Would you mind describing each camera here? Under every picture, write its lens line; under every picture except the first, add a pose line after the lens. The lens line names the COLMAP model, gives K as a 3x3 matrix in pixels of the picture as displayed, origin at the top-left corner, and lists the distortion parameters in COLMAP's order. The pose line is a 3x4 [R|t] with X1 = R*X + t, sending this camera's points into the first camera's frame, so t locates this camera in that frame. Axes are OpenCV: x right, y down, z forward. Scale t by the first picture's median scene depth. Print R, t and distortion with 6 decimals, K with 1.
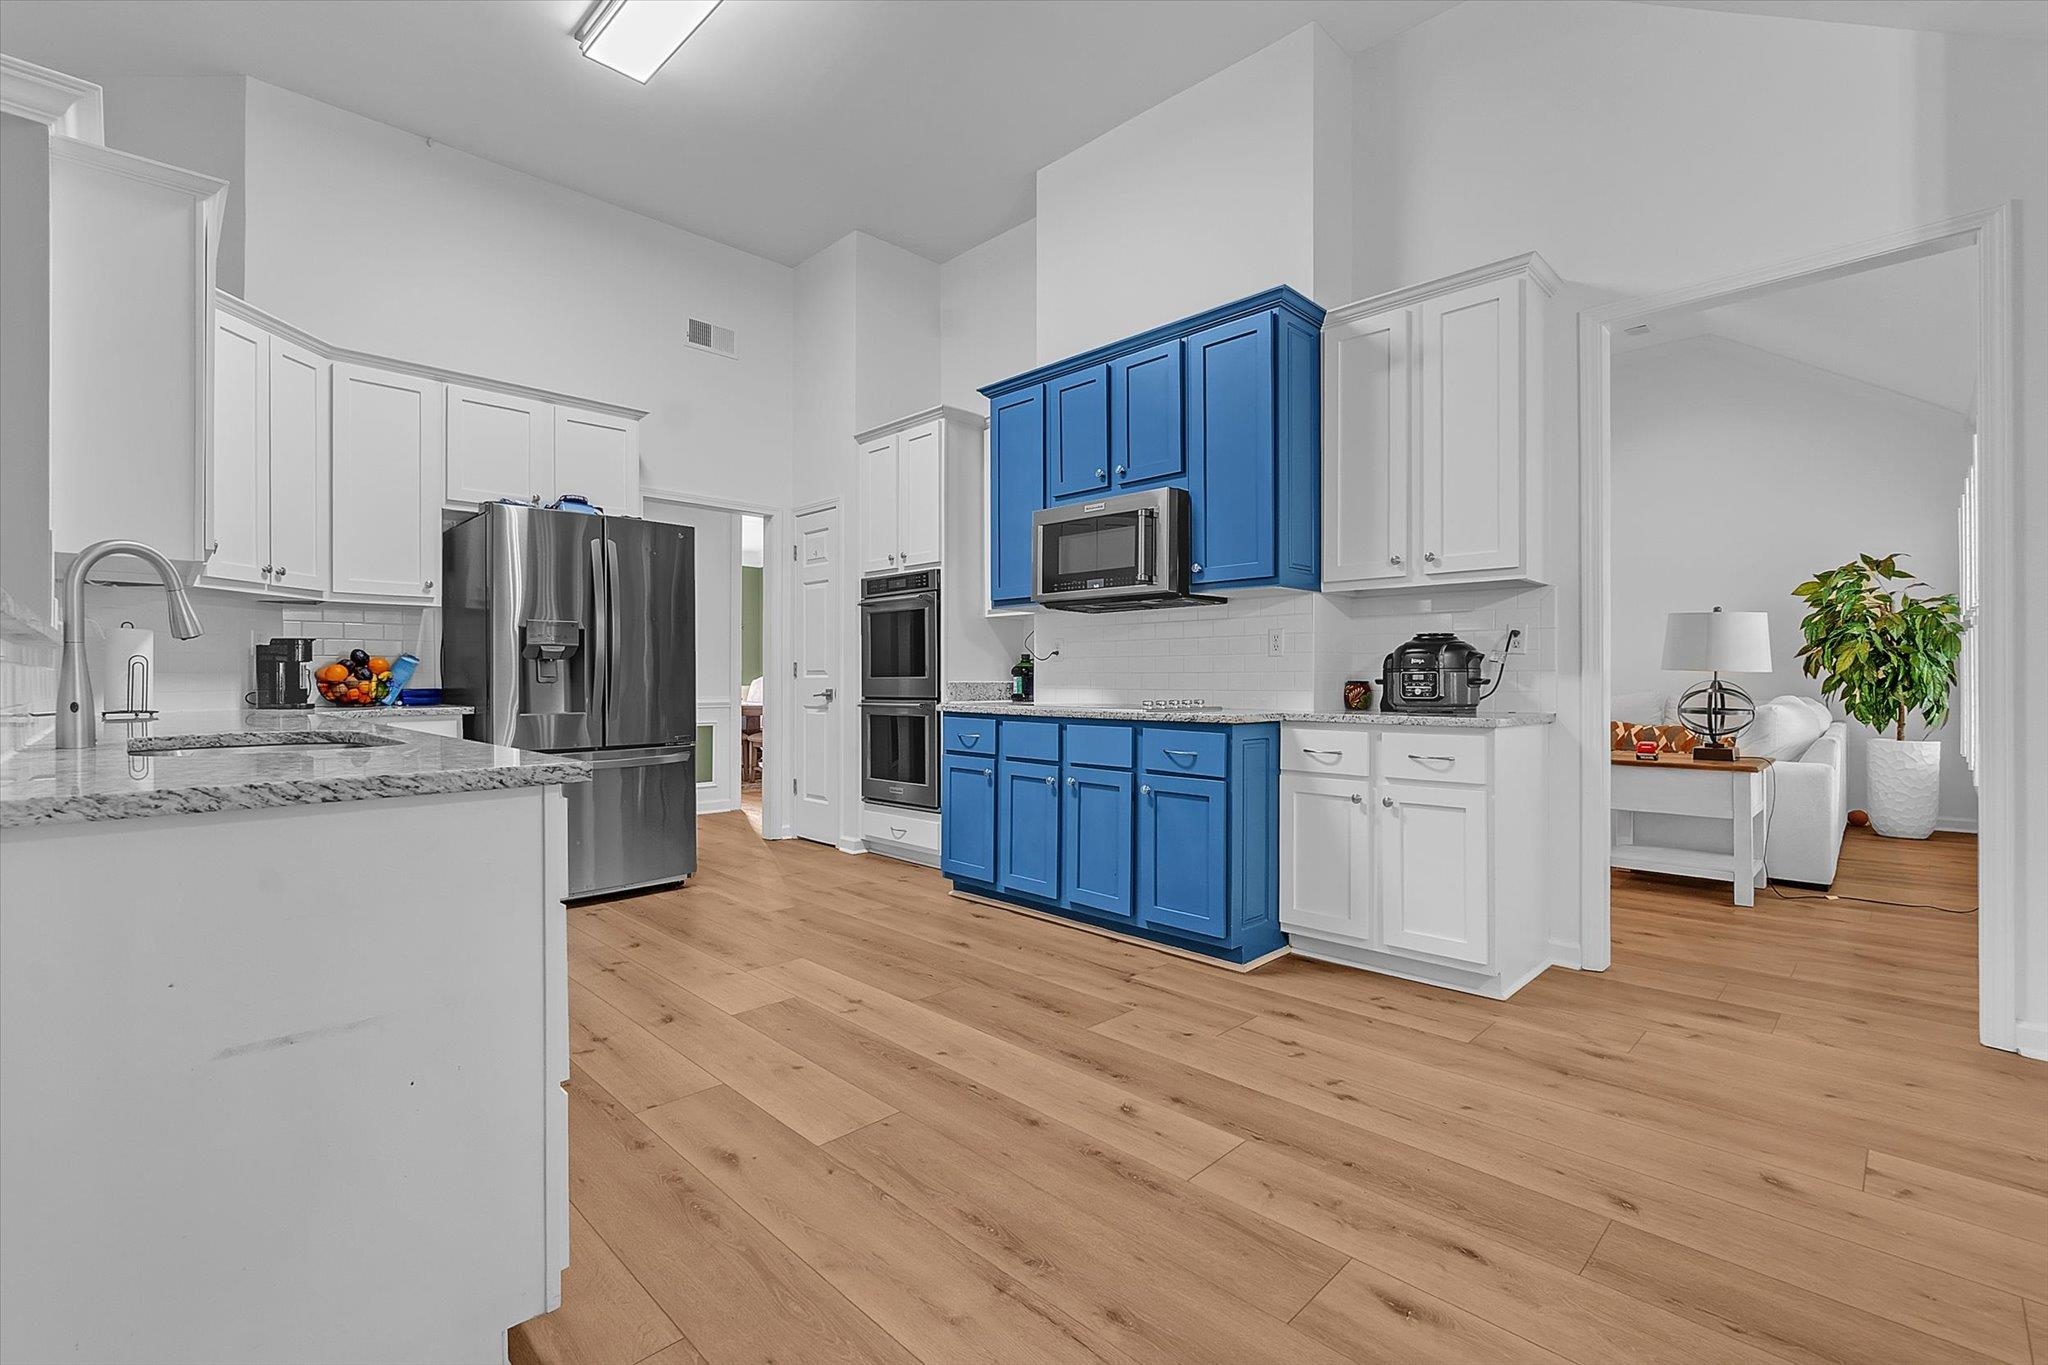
lens RADIAL K [[898.1, 0, 1012.3], [0, 898.1, 681.9], [0, 0, 1]] dist [-0.006603, 0.002005]
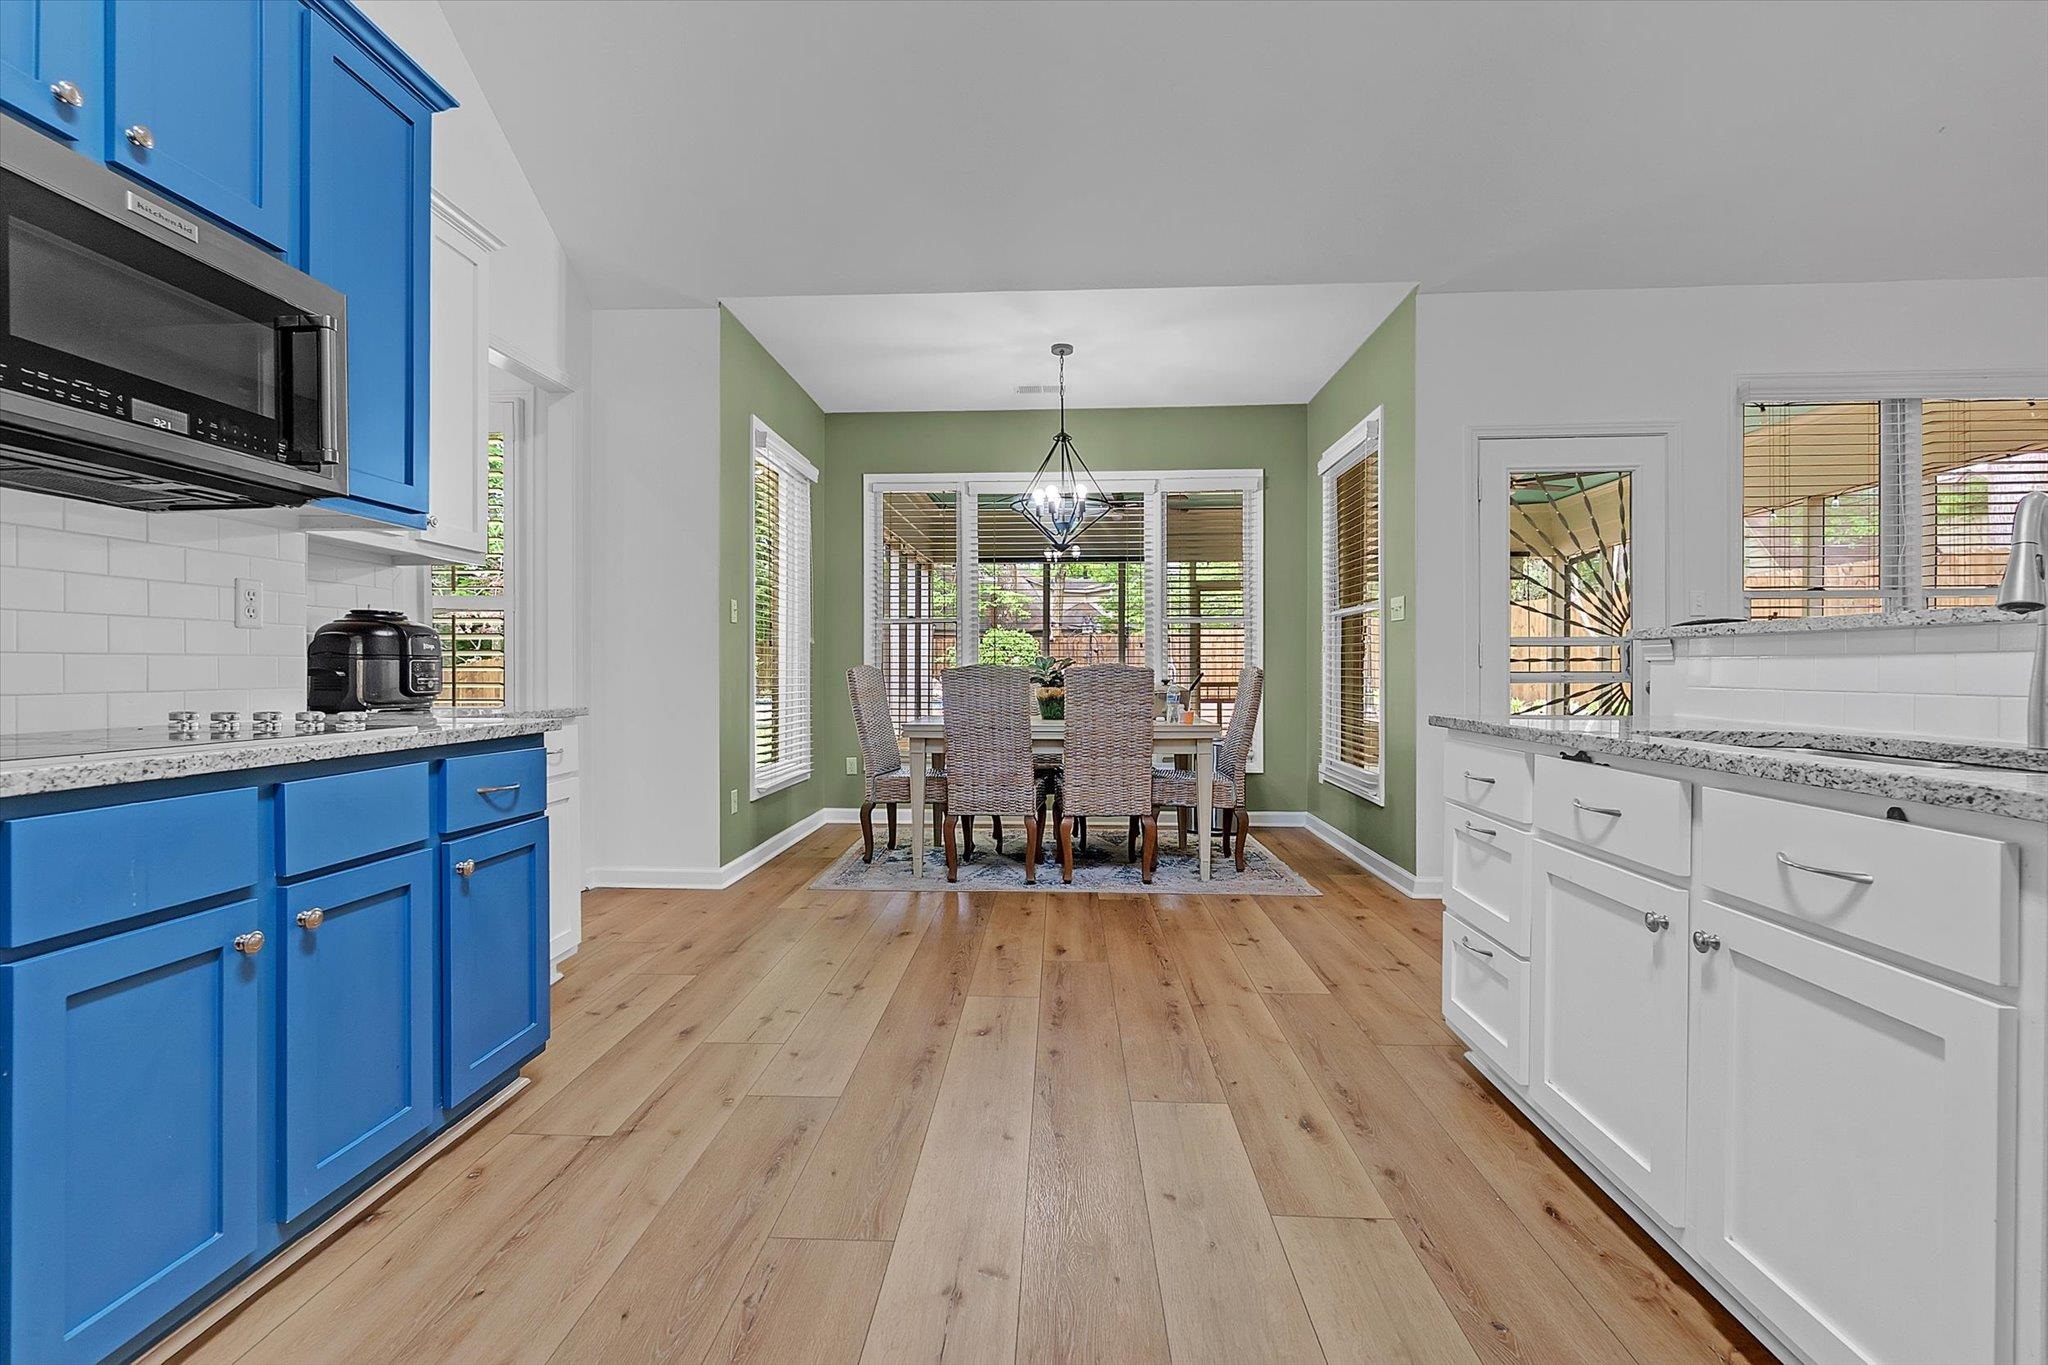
lens RADIAL K [[898.1, 0, 1015.3], [0, 898.1, 671.2], [0, 0, 1]] dist [-0.006603, 0.002005]
pose [[-0.676565, -0.001421, 0.736381, -0.558963], [0.001729, 0.999992, 0.003518, -0.002724], [-0.736380, 0.003653, -0.676558, 1.279726]]
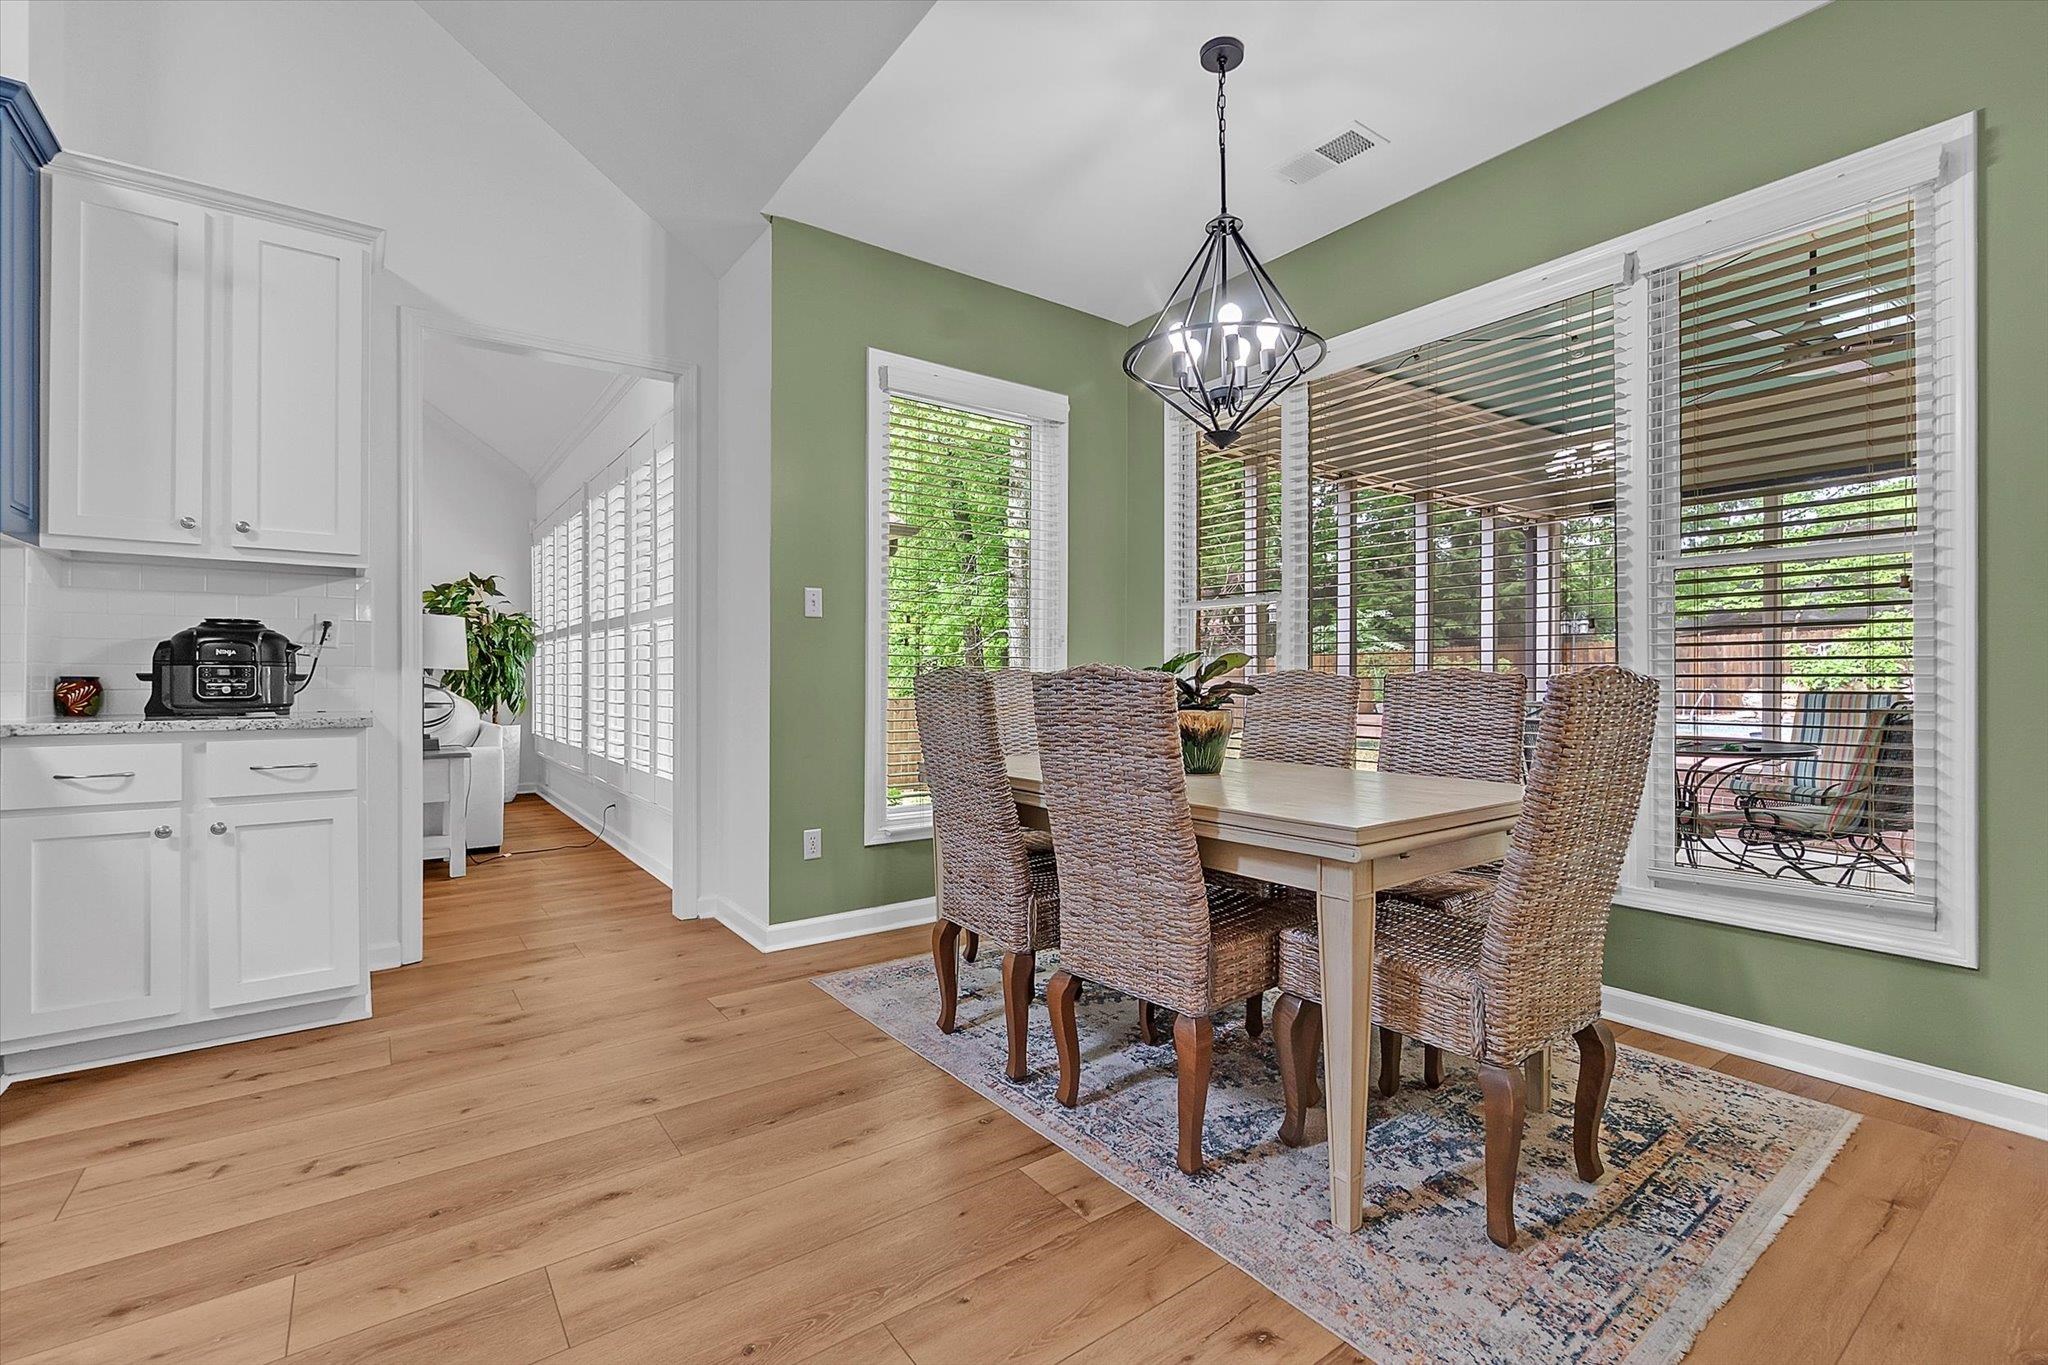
lens RADIAL K [[898.1, 0, 1019.6], [0, 898.1, 681.4], [0, 0, 1]] dist [-0.006603, 0.002005]
pose [[0.143623, -0.002480, 0.989629, -0.273077], [0.000034, 0.999997, 0.002501, 0.001552], [-0.989632, -0.000326, 0.143623, 0.187117]]
